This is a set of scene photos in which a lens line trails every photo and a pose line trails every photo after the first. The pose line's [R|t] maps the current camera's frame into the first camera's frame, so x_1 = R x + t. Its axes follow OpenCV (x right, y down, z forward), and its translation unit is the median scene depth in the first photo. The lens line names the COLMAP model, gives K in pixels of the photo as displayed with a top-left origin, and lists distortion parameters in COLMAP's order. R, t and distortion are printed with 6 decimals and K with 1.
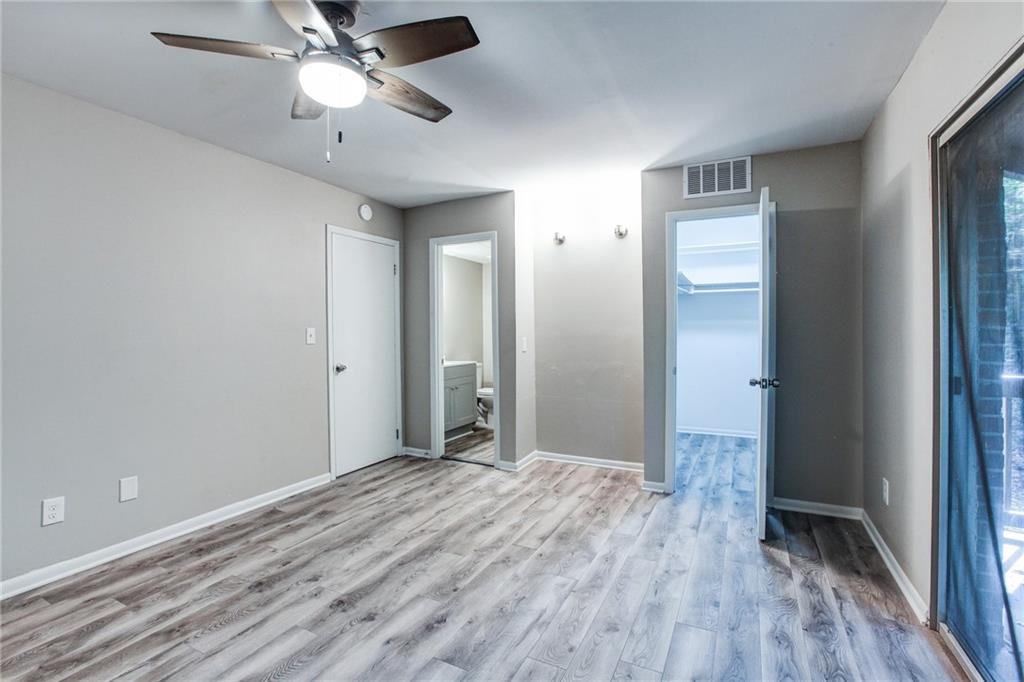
lens RADIAL K [[468.1, 0, 514.8], [0, 468.1, 331.5], [0, 0, 1]] dist [-0.053356, 0.017848]
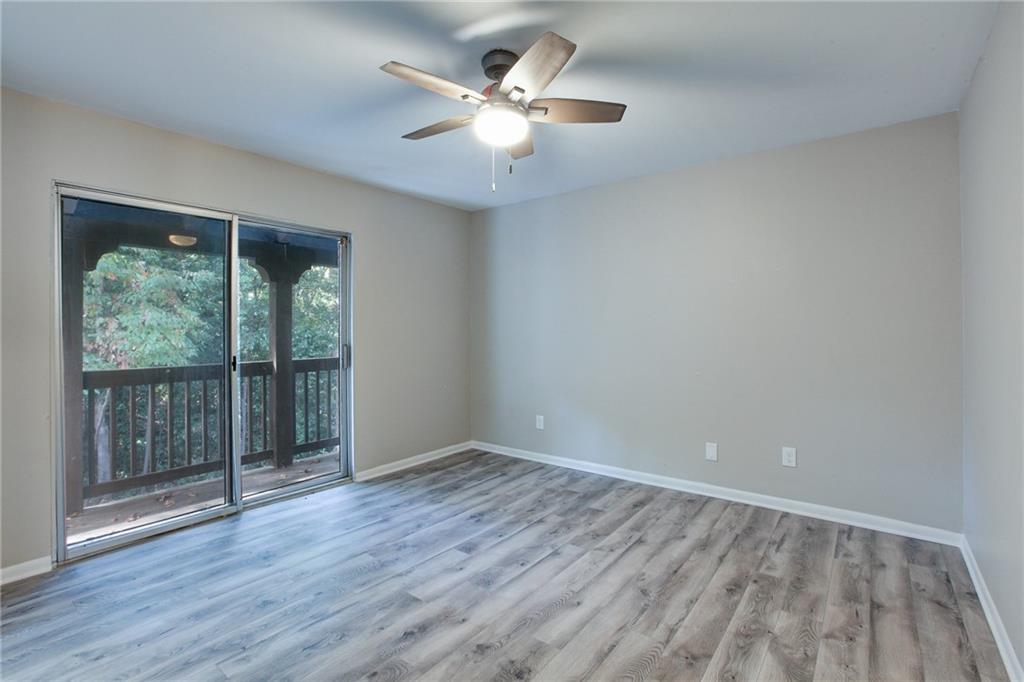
lens RADIAL K [[468.1, 0, 514.8], [0, 468.1, 331.5], [0, 0, 1]] dist [-0.053356, 0.017848]
pose [[-0.981461, 0.007284, 0.191523, -0.583492], [0.008513, 0.999948, 0.005595, -0.002284], [-0.191473, 0.007122, -0.981472, 1.952981]]
